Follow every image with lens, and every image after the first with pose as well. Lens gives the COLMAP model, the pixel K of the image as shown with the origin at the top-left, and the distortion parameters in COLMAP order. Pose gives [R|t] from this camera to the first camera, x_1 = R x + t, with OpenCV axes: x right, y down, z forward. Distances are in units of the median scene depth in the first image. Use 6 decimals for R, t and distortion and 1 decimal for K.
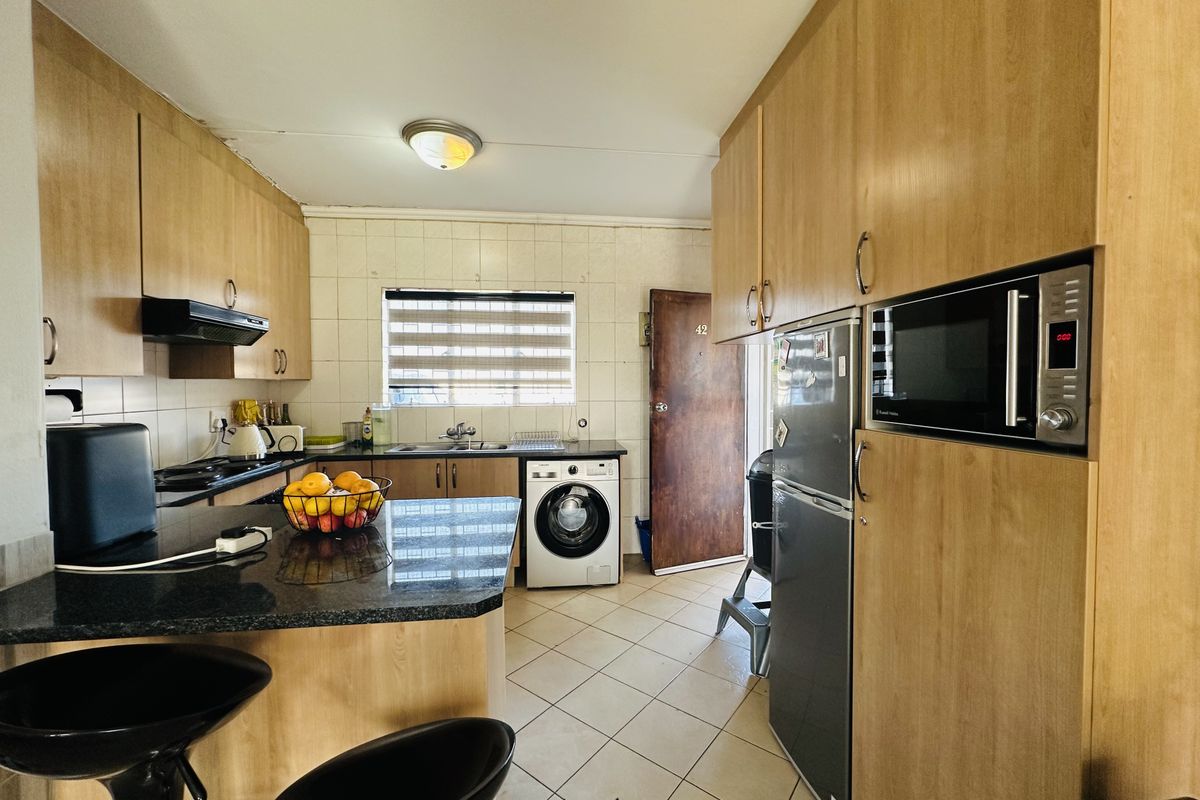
lens RADIAL K [[481.5, 0, 597.0], [0, 481.5, 398.5], [0, 0, 1]] dist [-0.001310, 0.000134]
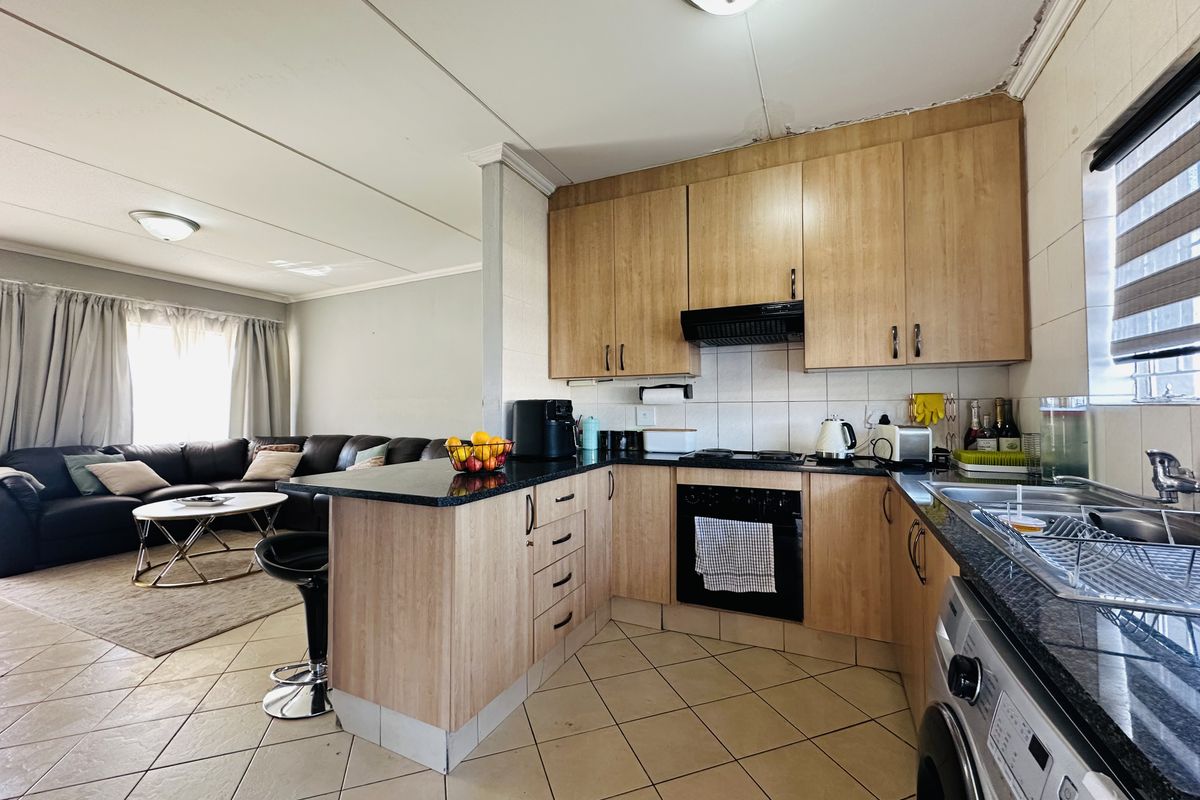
lens RADIAL K [[481.5, 0, 597.0], [0, 481.5, 398.5], [0, 0, 1]] dist [-0.001310, 0.000134]
pose [[-0.528804, -0.018054, -0.848552, 0.275121], [-0.017847, 0.999789, -0.010150, 0.036551], [0.848556, 0.009776, -0.529015, 1.164398]]
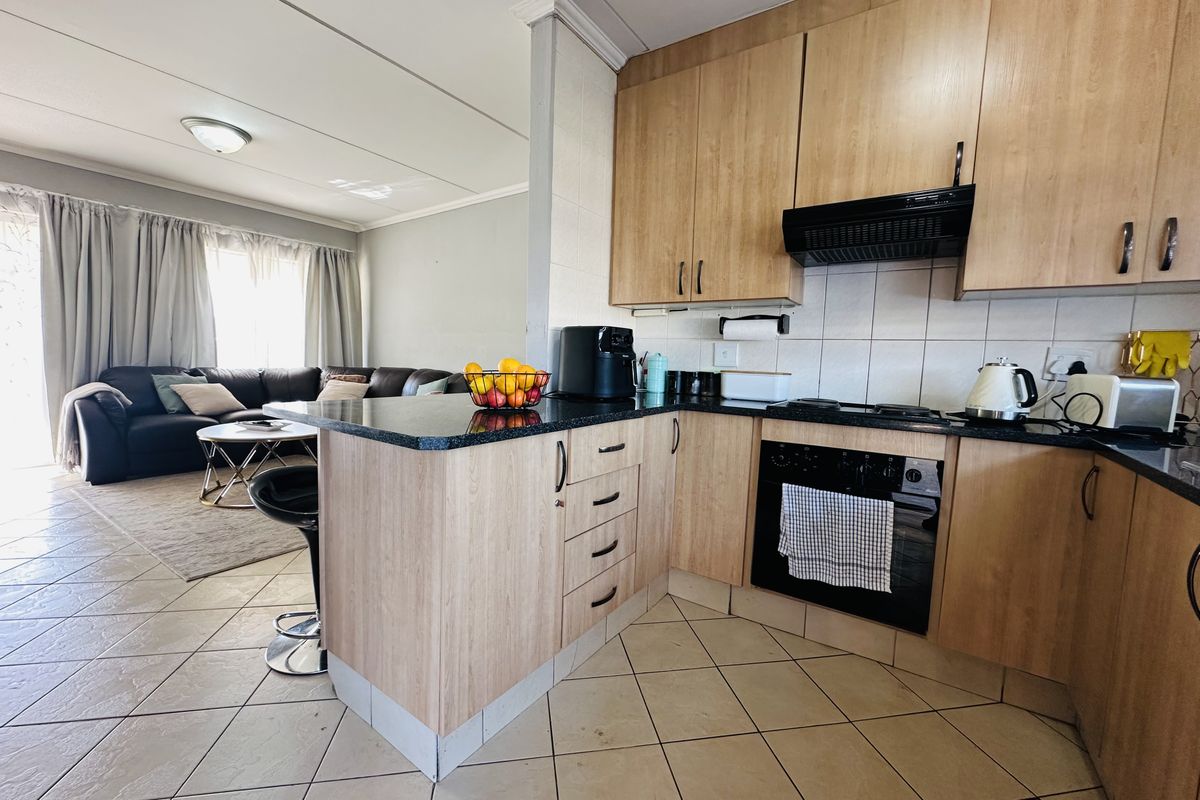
lens RADIAL K [[481.5, 0, 597.0], [0, 481.5, 398.5], [0, 0, 1]] dist [-0.001310, 0.000134]
pose [[-0.659506, 0.041263, -0.750566, 0.094027], [-0.054072, 0.993301, 0.102120, 0.068916], [0.749752, 0.107934, -0.652857, 1.080791]]
